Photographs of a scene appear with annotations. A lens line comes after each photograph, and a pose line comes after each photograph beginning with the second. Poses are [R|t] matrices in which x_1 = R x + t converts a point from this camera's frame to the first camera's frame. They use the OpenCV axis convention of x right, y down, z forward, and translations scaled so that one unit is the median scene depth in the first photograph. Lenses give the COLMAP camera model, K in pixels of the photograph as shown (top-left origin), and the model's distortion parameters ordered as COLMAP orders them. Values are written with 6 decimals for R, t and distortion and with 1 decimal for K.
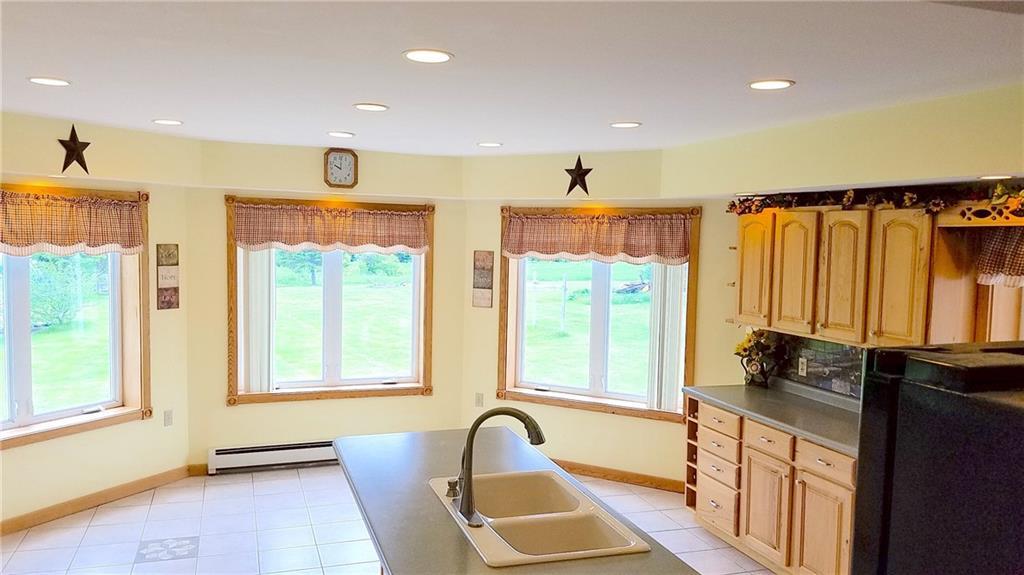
lens RADIAL K [[788.7, 0, 521.5], [0, 788.7, 297.5], [0, 0, 1]] dist [0.086992, -0.133007]
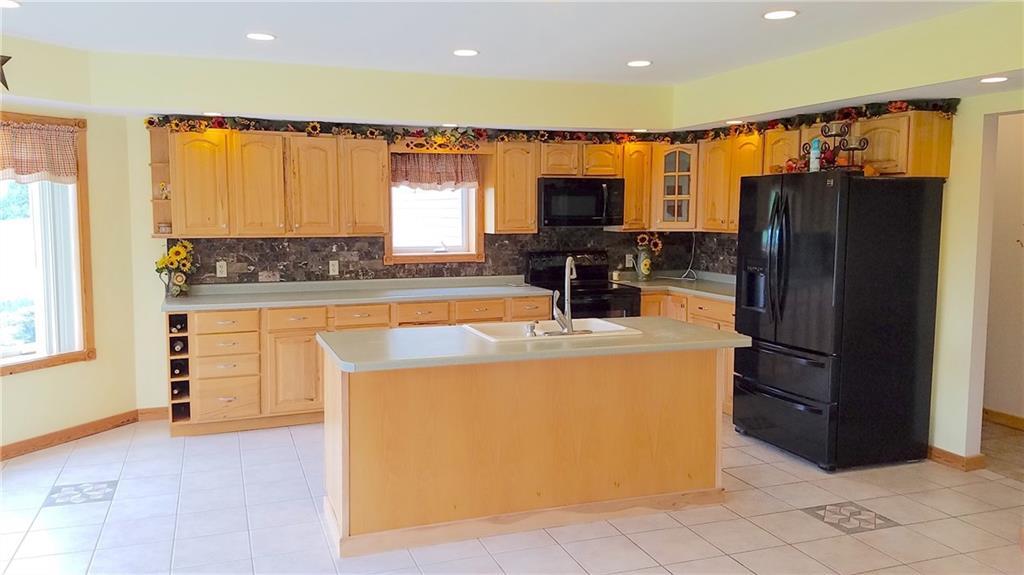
lens RADIAL K [[788.7, 0, 510.9], [0, 788.7, 285.7], [0, 0, 1]] dist [0.086992, -0.133007]
pose [[-0.037726, -0.128363, 0.991009, -0.882898], [0.073907, 0.988641, 0.130869, -0.010871], [-0.996551, 0.078180, -0.027811, 0.660648]]
